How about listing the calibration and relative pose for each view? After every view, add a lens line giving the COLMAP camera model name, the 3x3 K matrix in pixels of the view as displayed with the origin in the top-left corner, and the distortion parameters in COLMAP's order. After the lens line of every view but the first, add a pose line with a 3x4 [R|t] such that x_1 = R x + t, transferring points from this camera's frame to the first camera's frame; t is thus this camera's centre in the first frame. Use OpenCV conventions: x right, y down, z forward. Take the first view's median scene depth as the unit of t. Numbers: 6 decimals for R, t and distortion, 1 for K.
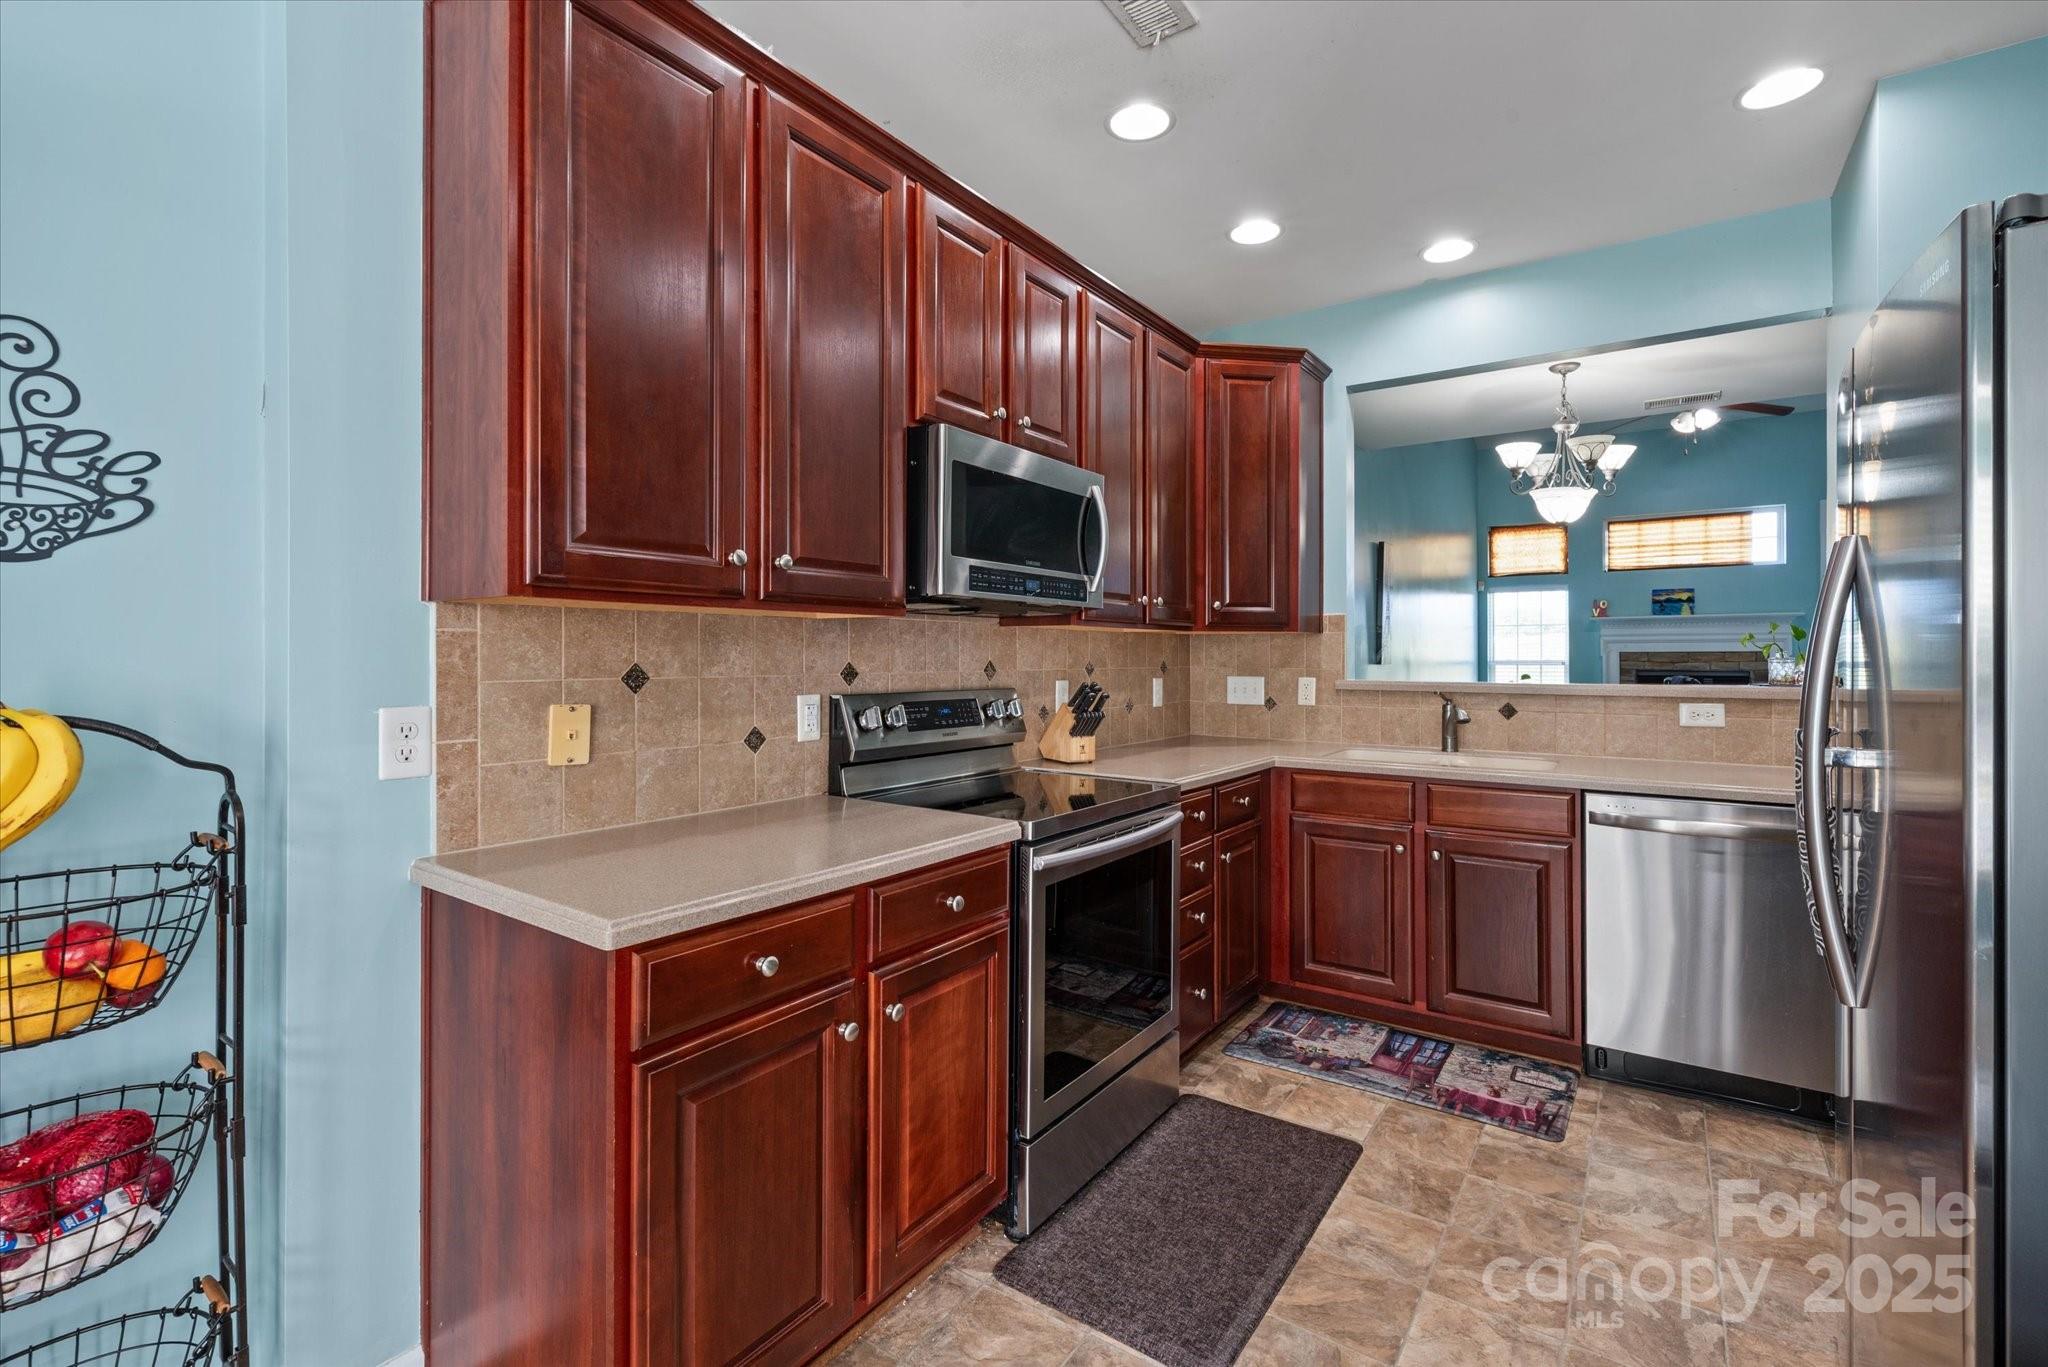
lens RADIAL K [[900.4, 0, 1028.8], [0, 900.4, 655.6], [0, 0, 1]] dist [-0.000172, -0.000130]
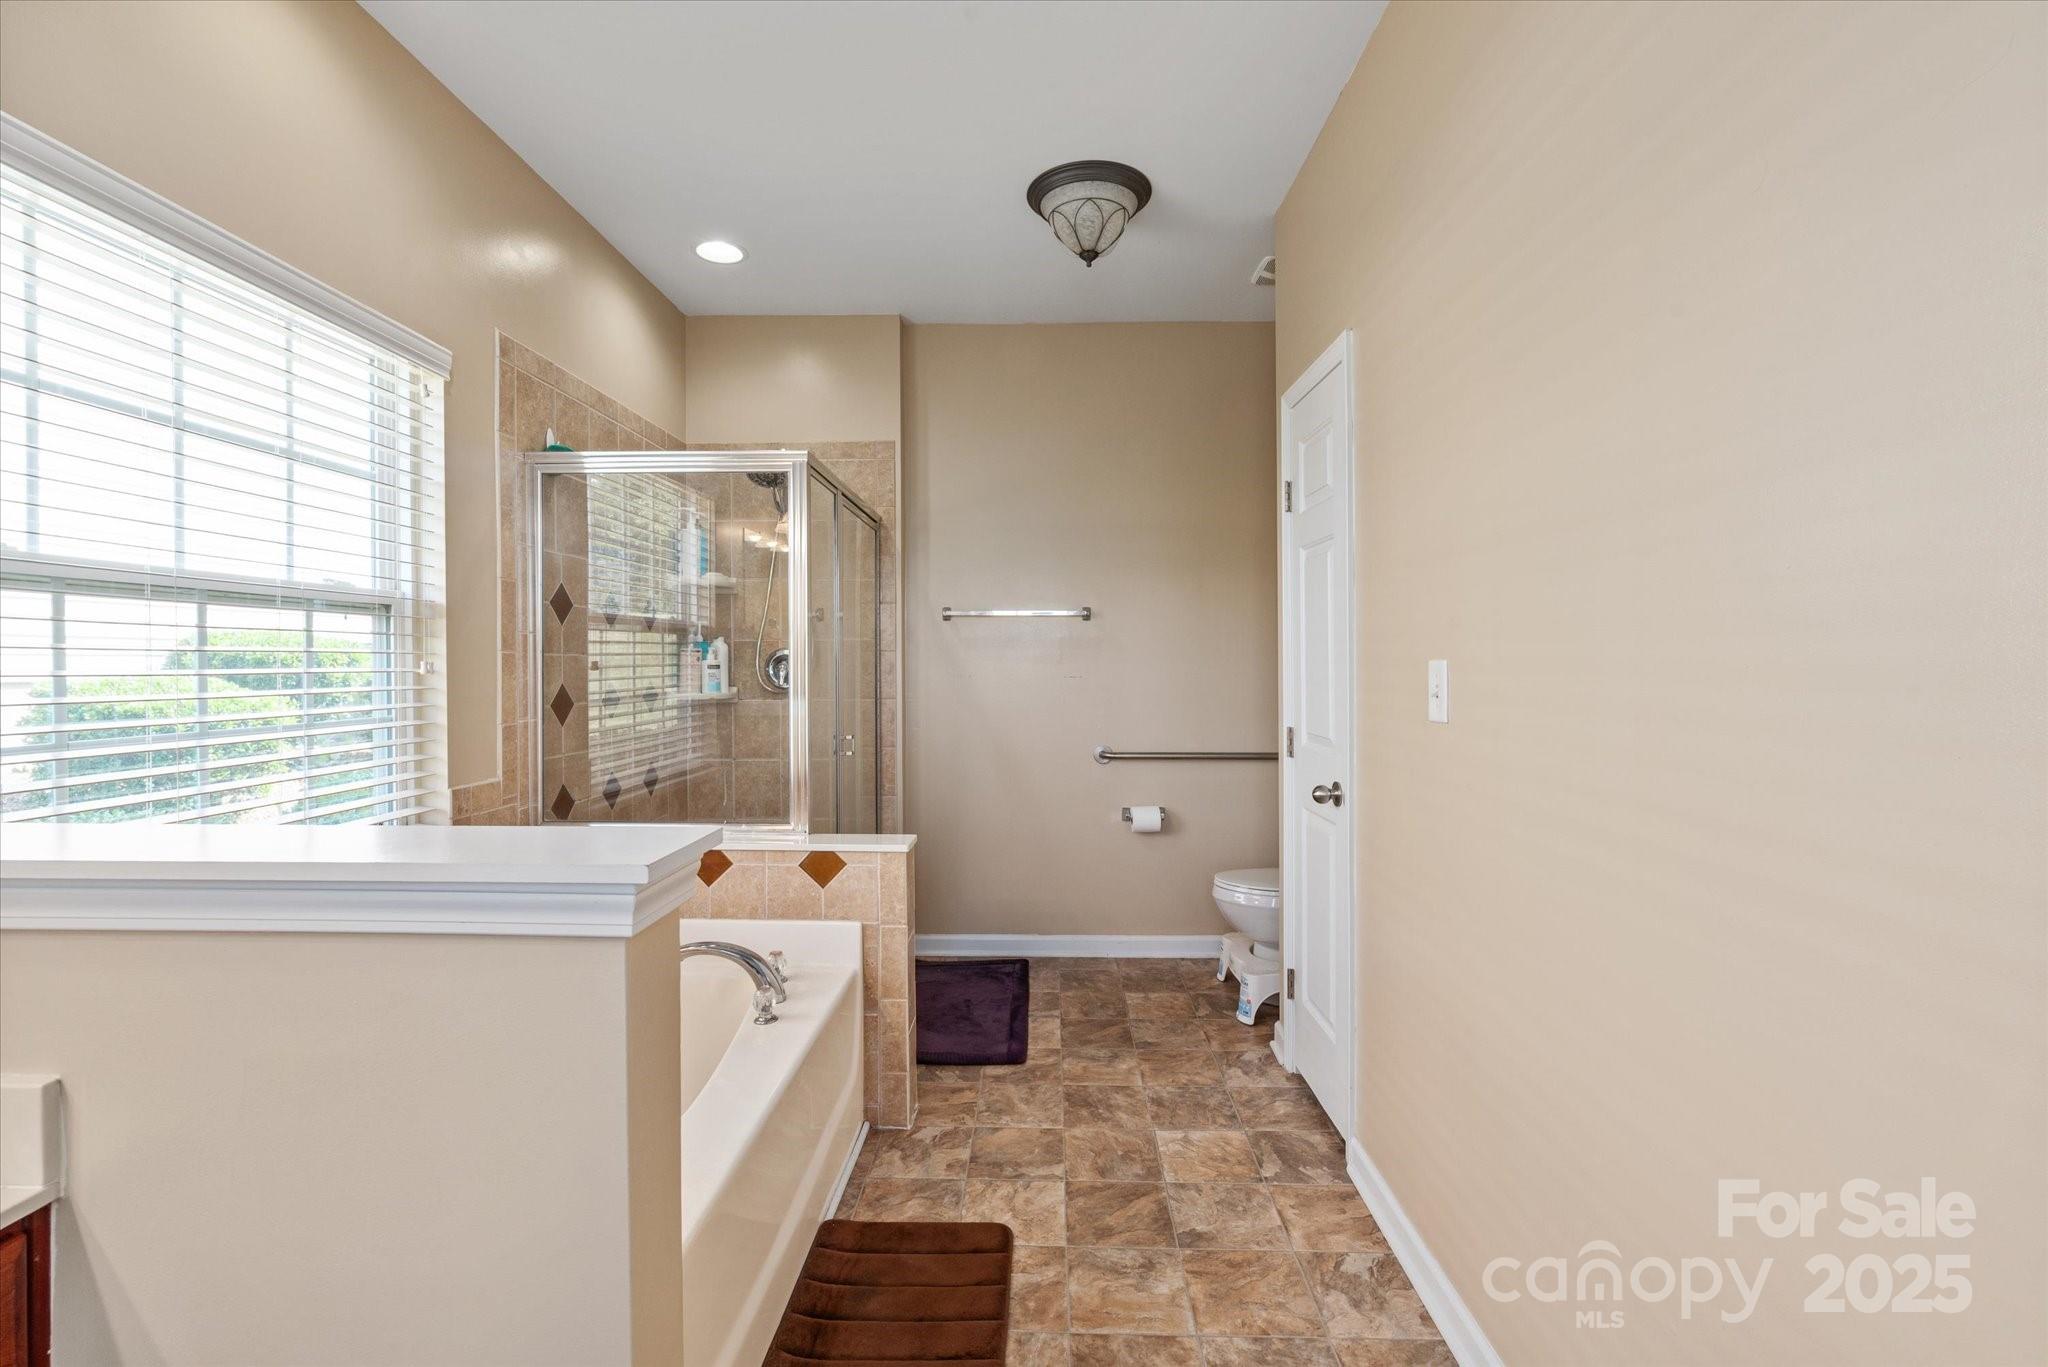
lens RADIAL K [[887.9, 0, 1022.4], [0, 887.9, 666.5], [0, 0, 1]] dist [0.002413, -0.000377]
pose [[-0.837045, 0.003962, -0.547120, 0.559221], [0.001011, 0.999983, 0.005694, 0.000201], [0.547133, 0.004212, -0.837035, 0.937169]]
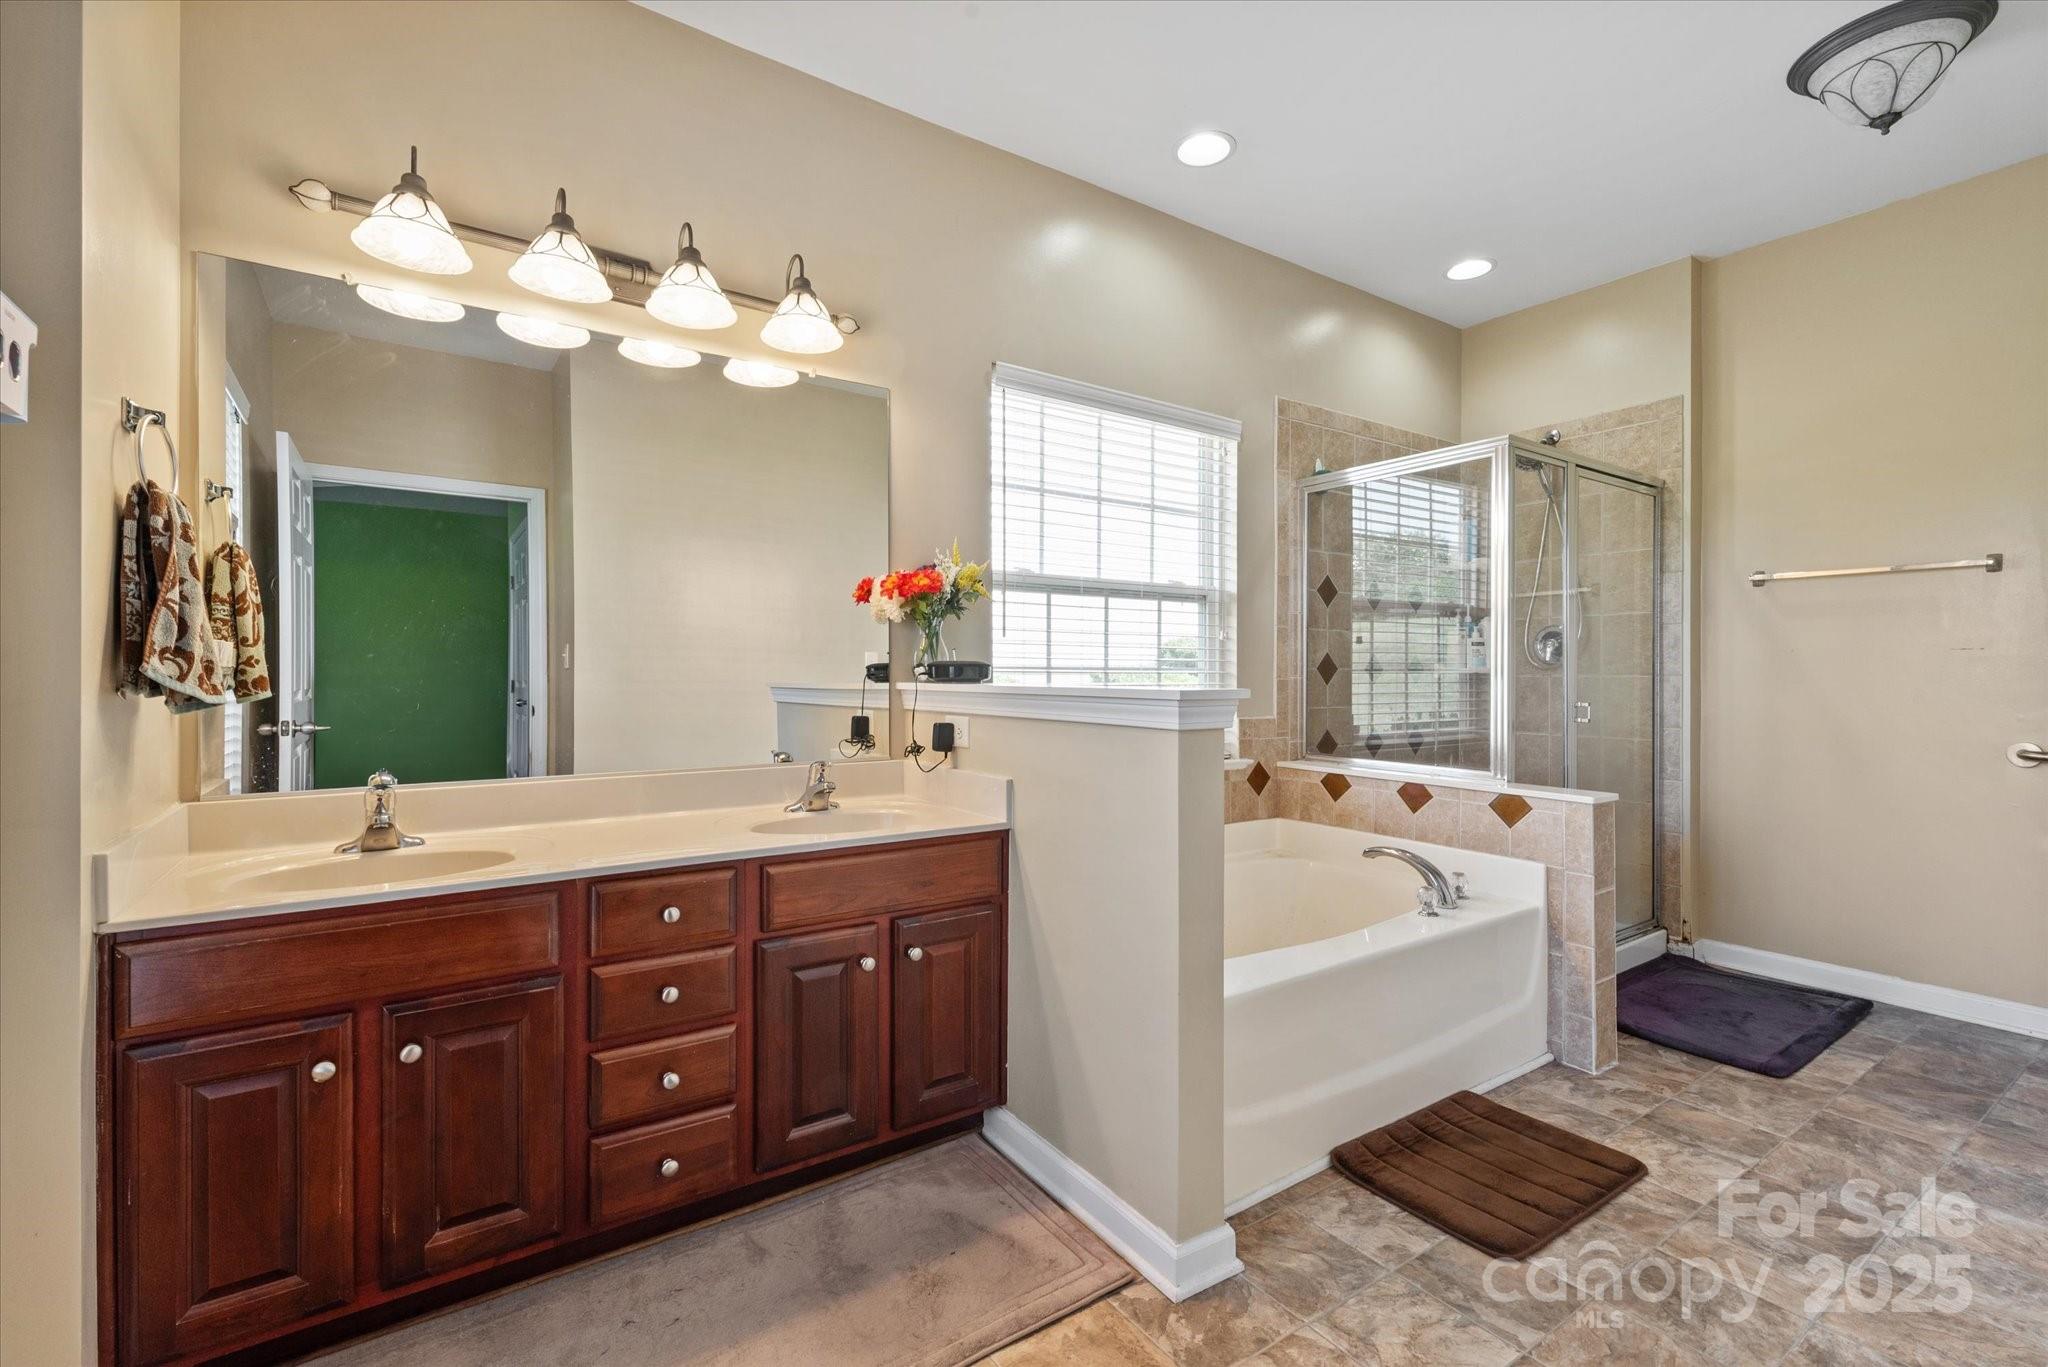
lens RADIAL K [[887.9, 0, 1022.4], [0, 887.9, 666.5], [0, 0, 1]] dist [0.002413, -0.000377]
pose [[-0.933083, -0.000734, 0.359661, 0.455137], [-0.002920, 0.999980, -0.005537, 0.034219], [-0.359650, -0.006216, -0.933067, 1.097305]]
